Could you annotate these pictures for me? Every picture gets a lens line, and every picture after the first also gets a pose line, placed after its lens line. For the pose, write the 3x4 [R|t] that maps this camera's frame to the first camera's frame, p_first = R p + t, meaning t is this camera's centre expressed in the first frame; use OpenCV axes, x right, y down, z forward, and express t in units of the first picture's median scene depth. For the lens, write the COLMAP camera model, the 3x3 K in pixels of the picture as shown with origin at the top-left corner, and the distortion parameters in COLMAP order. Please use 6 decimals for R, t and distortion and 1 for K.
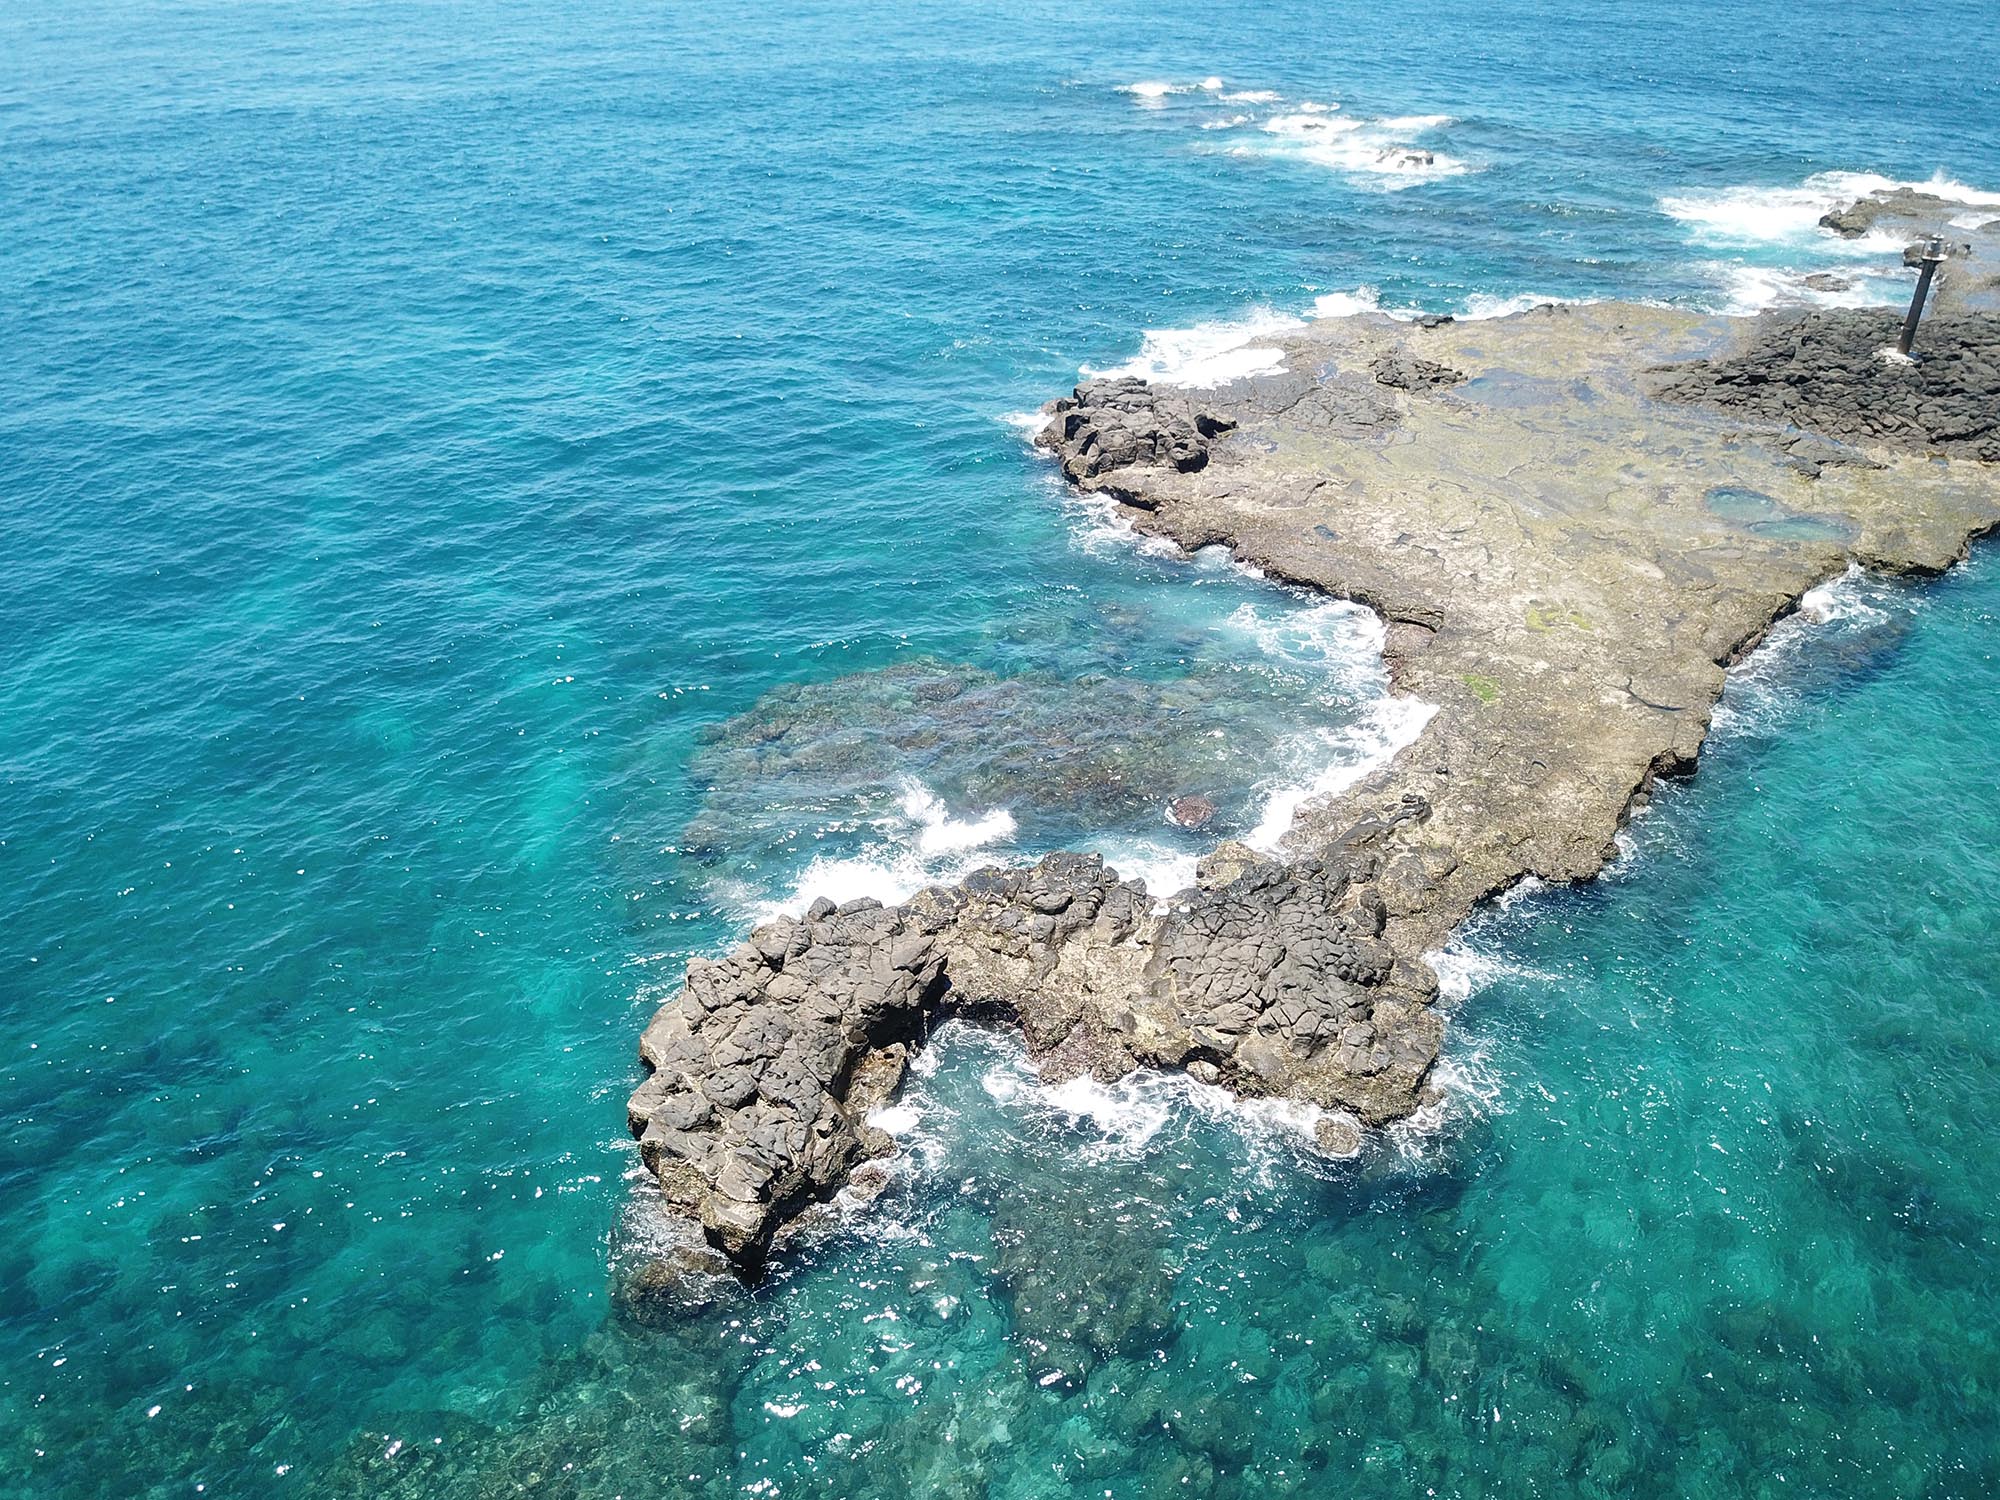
lens RADIAL K [[1528.0, 0, 986.9], [0, 1528.0, 779.0], [0, 0, 1]] dist [0.003625, 0.013244]
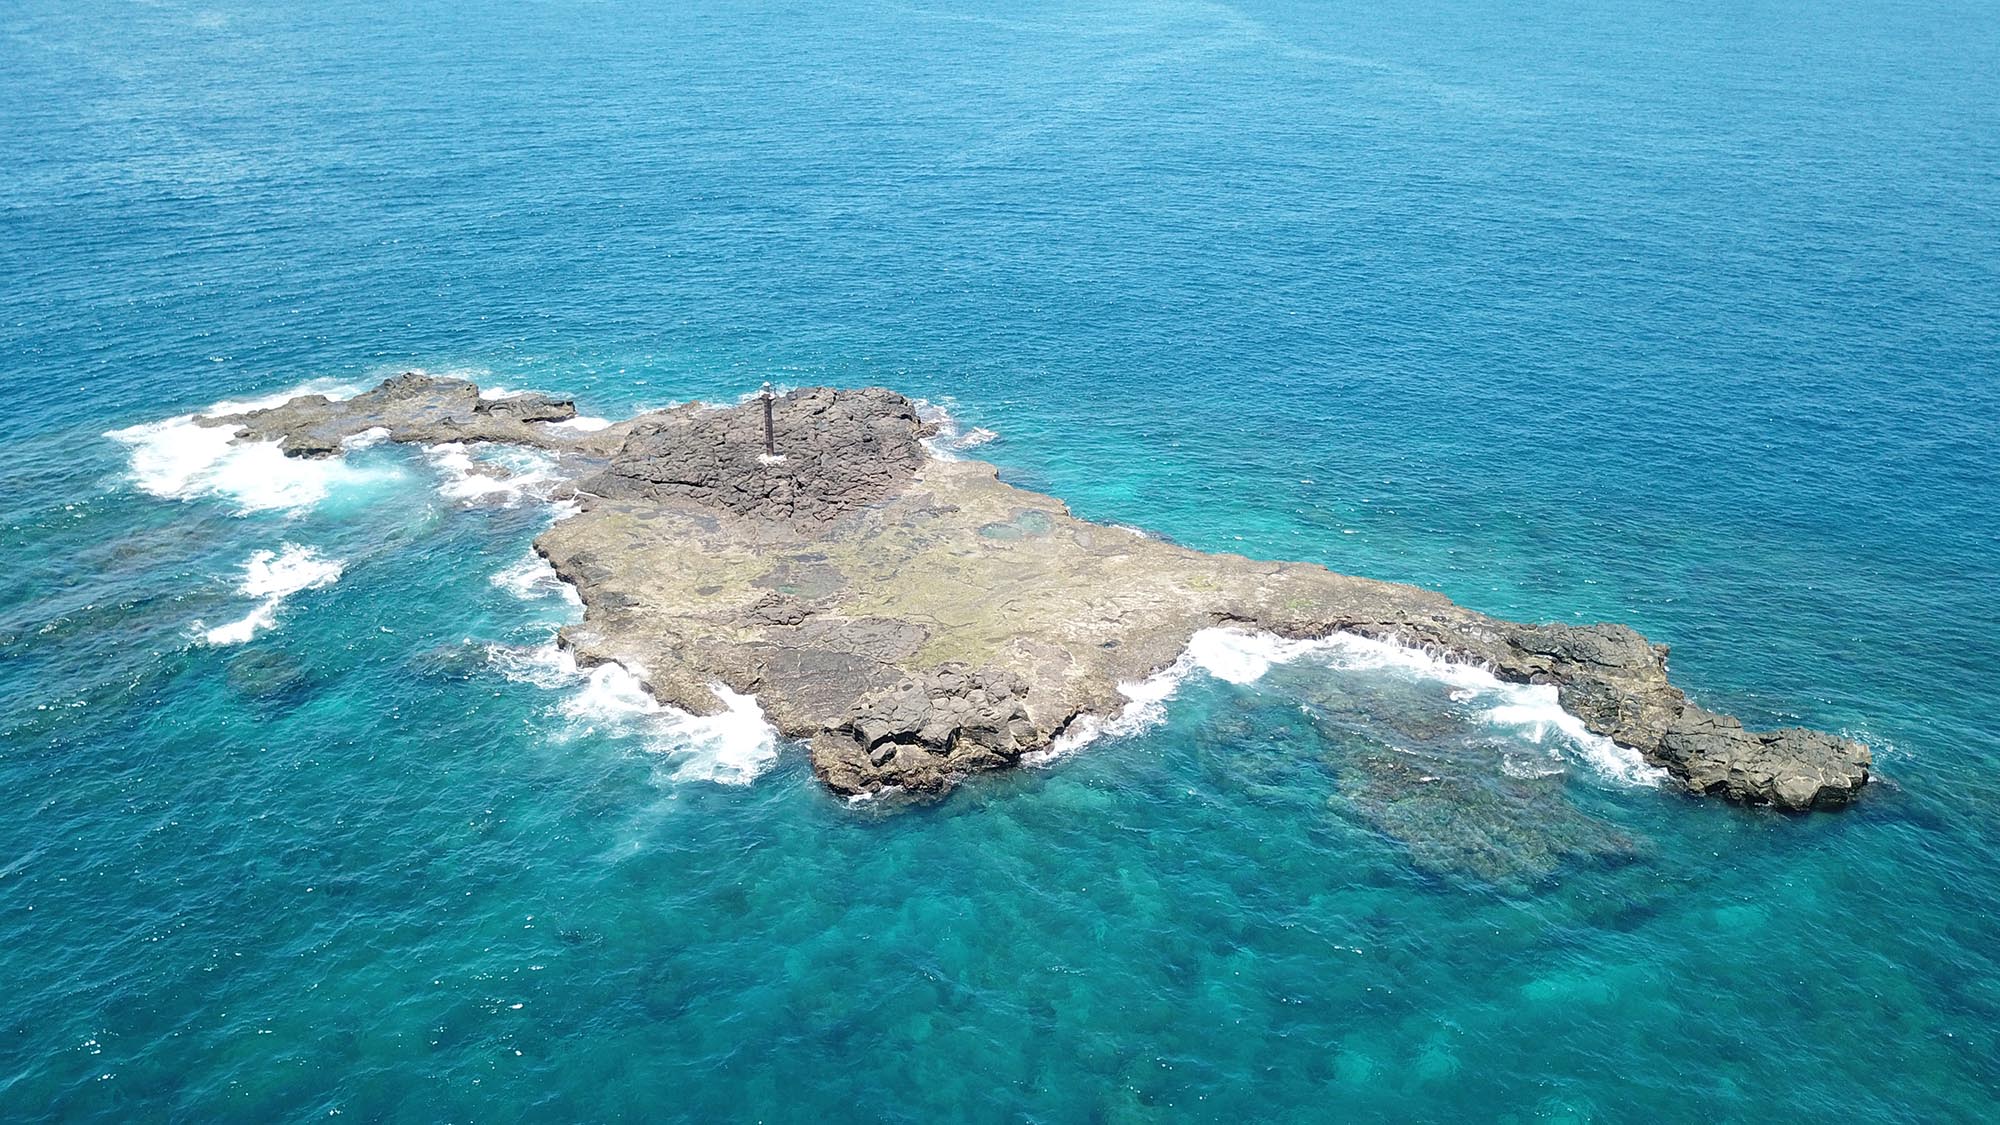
lens RADIAL K [[1526.2, 0, 1000.0], [0, 1526.2, 562.5], [0, 0, 1]] dist [0.093717, -0.103681]
pose [[-0.223135, -0.399544, 0.889143, -1.025646], [0.522426, 0.721065, 0.455123, -0.942336], [-0.822971, 0.566065, 0.047837, 0.977198]]
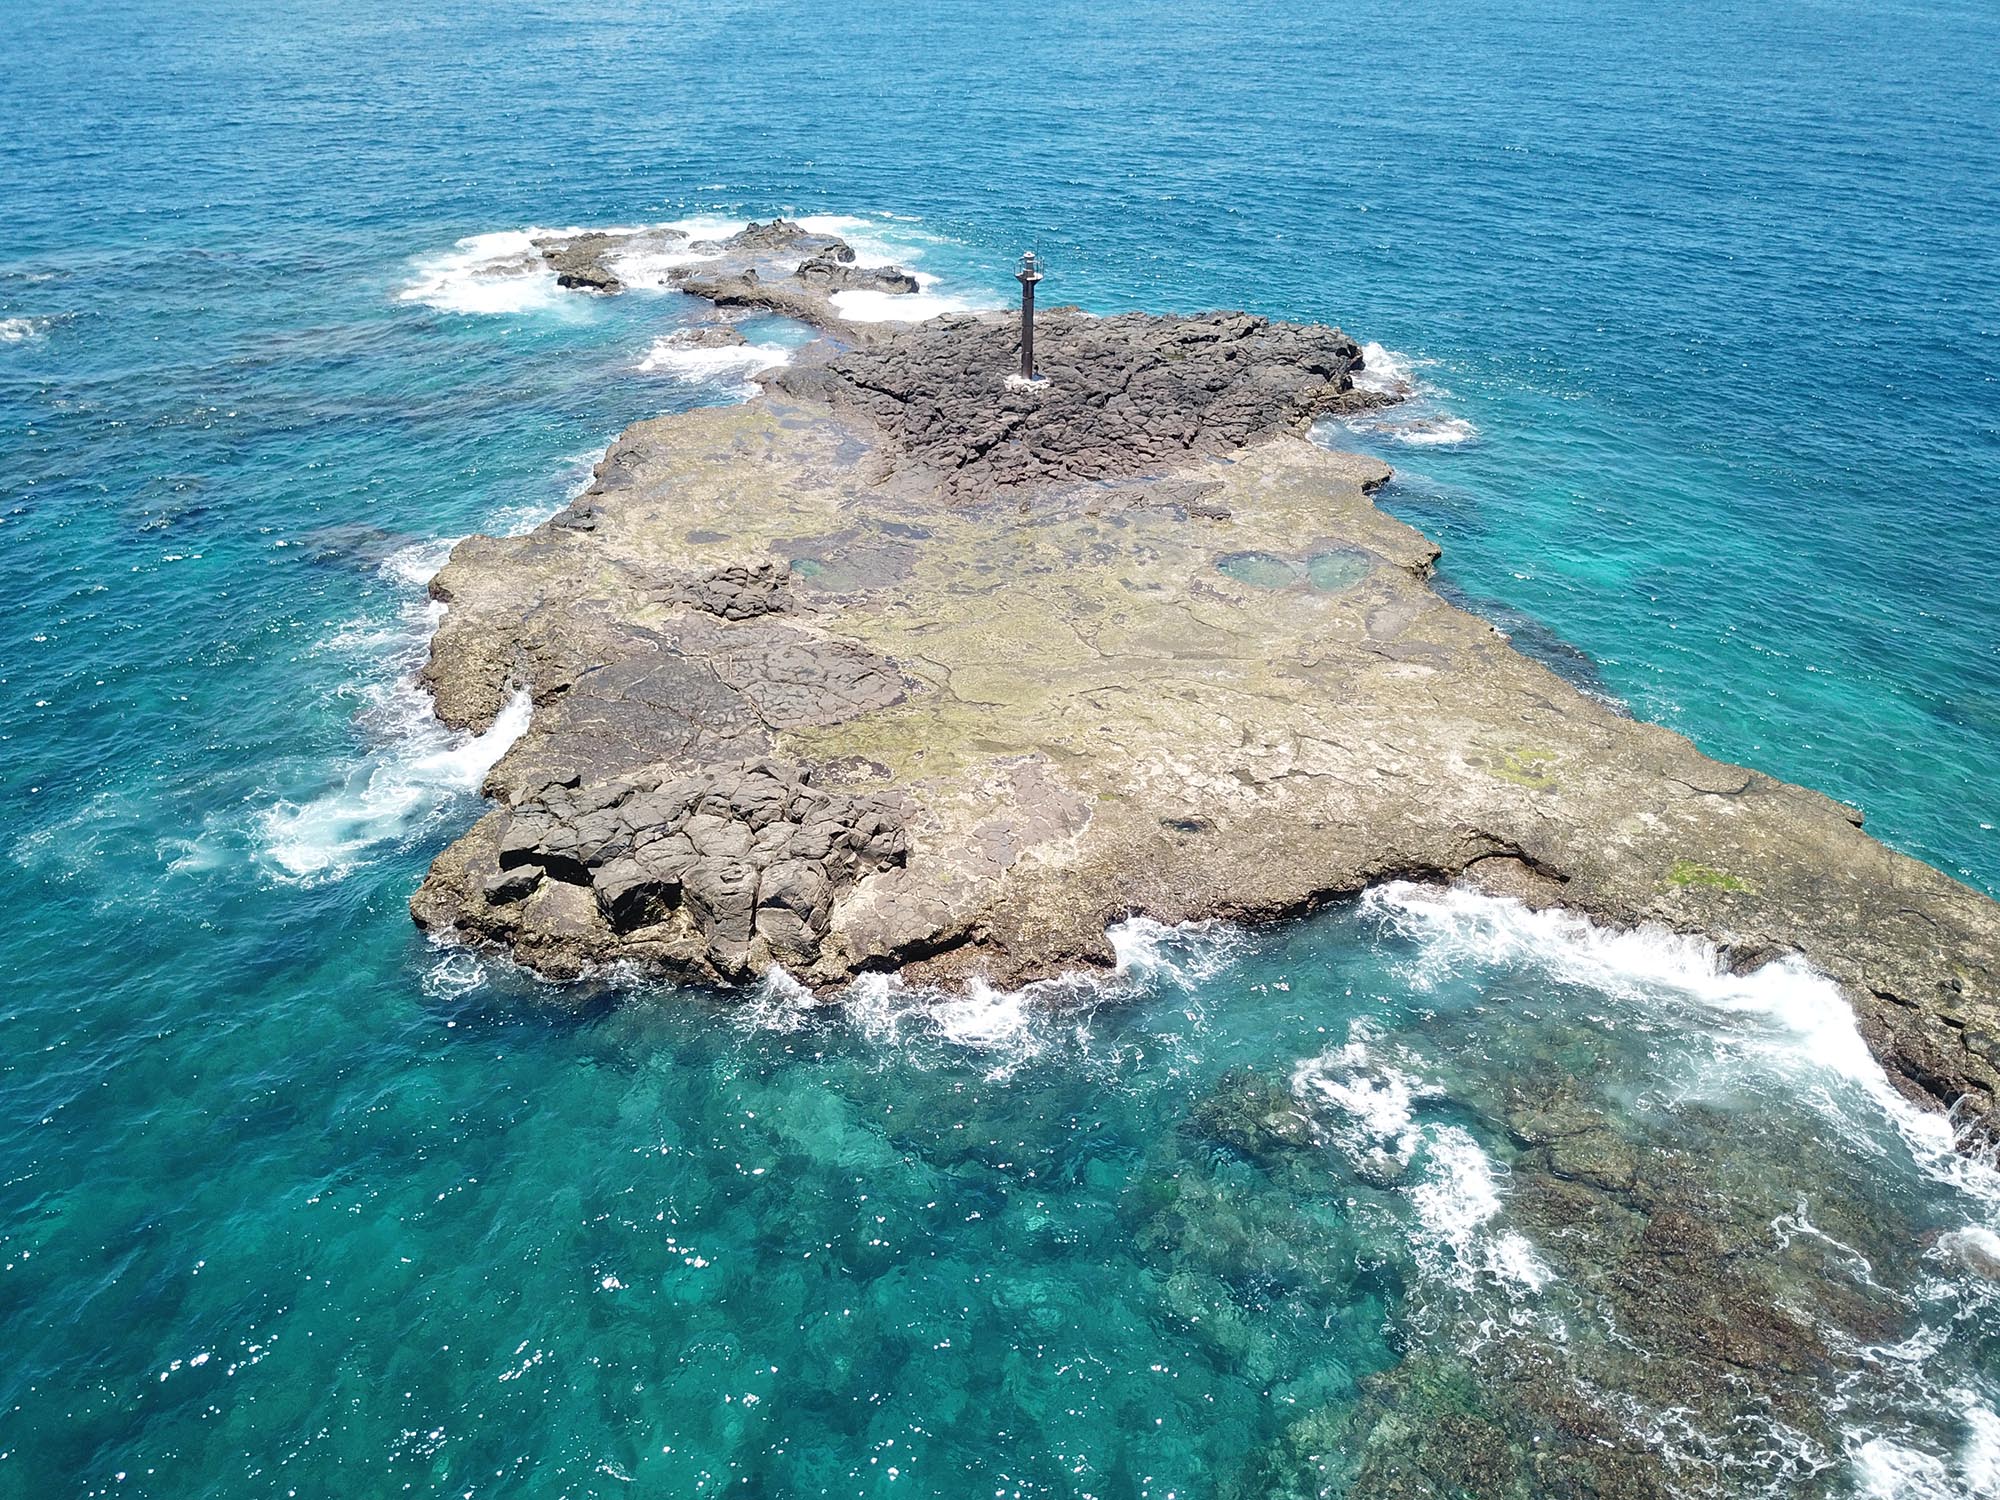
lens RADIAL K [[1537.6, 0, 984.9], [0, 1537.6, 752.4], [0, 0, 1]] dist [0.051513, -0.103388]
pose [[0.388129, -0.462376, 0.797223, -0.343329], [0.496407, 0.833715, 0.241865, -0.400784], [-0.776490, 0.301872, 0.553116, 0.686251]]
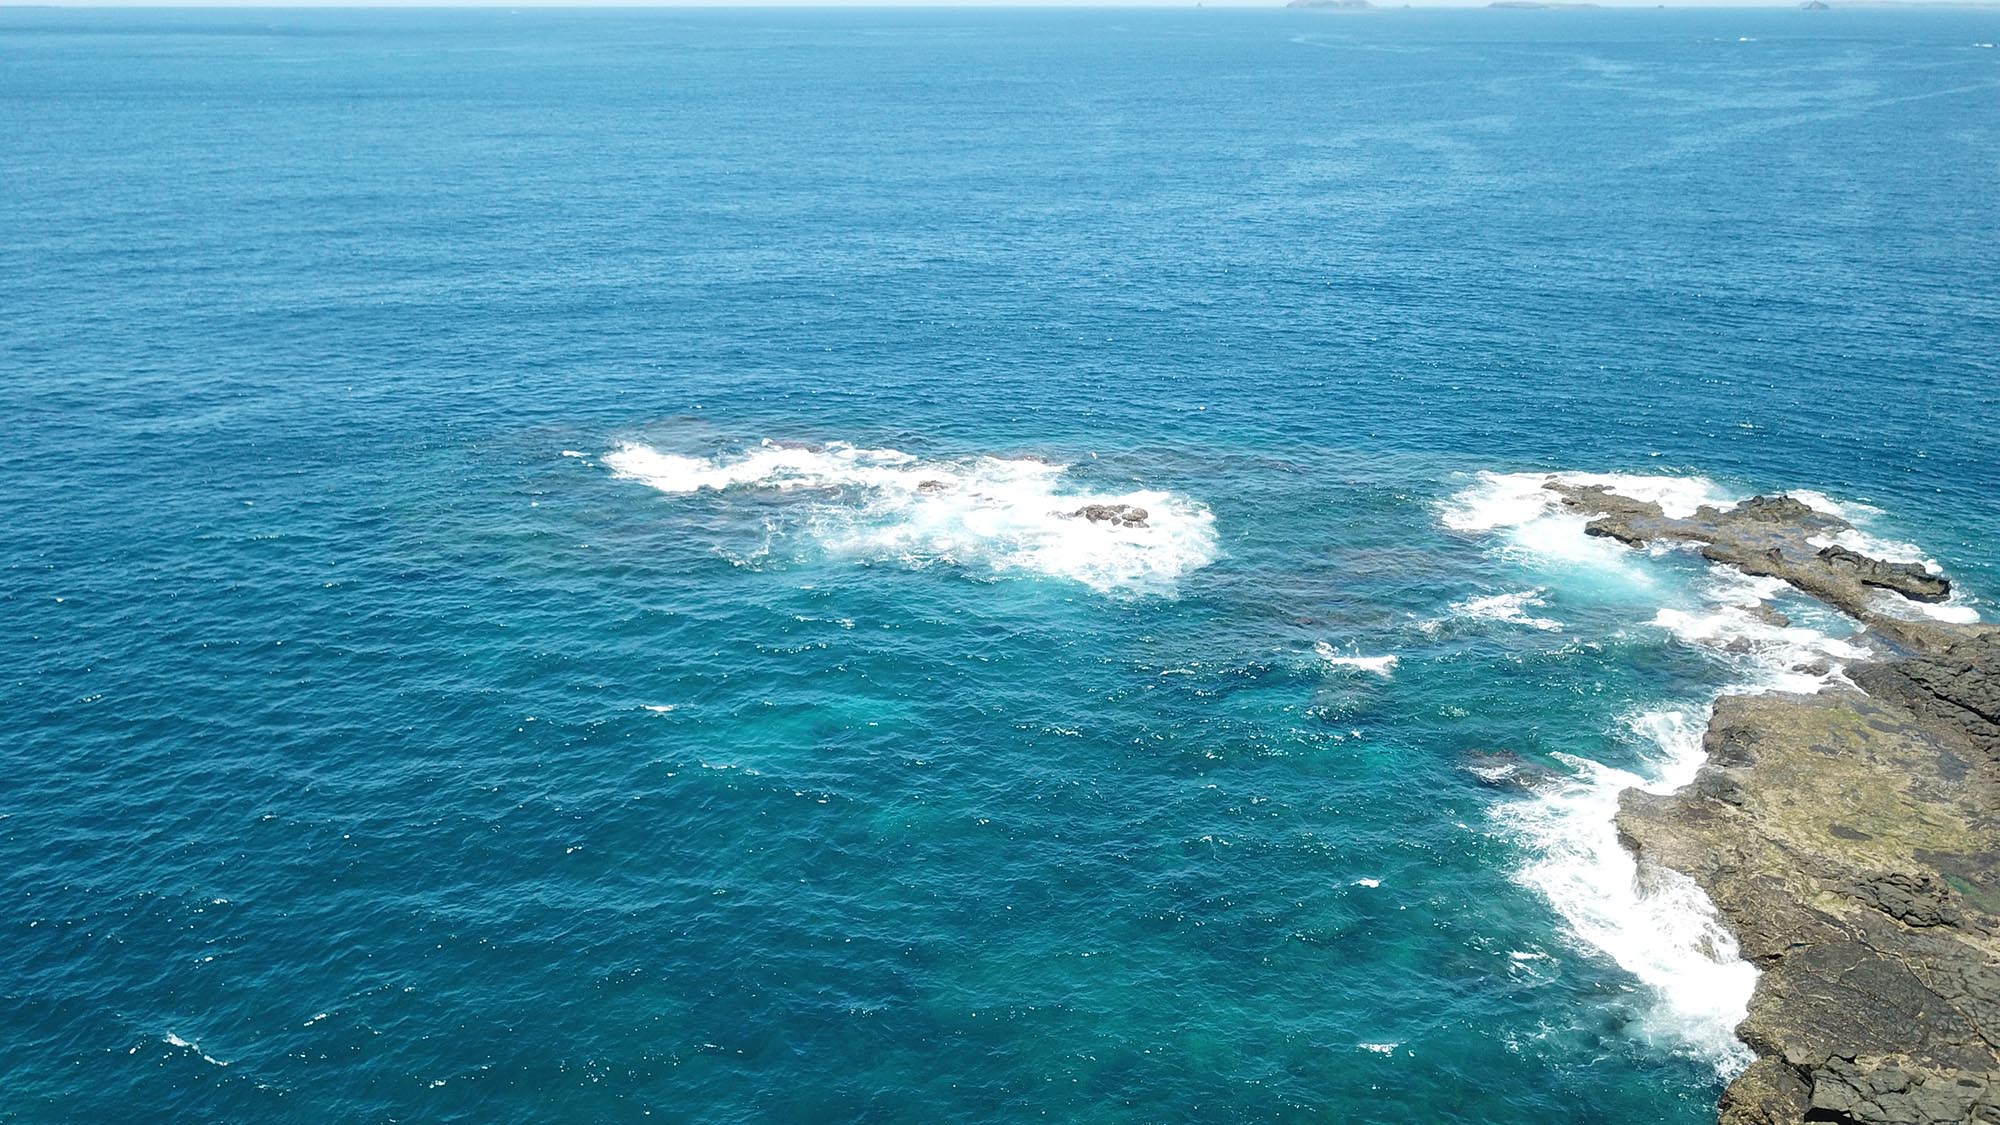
lens RADIAL K [[1526.2, 0, 1000.0], [0, 1526.2, 562.5], [0, 0, 1]] dist [0.093717, -0.103681]
pose [[0.751639, -0.209254, 0.625501, -0.719785], [0.345769, 0.932593, -0.103508, -0.647970], [-0.561678, 0.294080, 0.773327, 0.722130]]
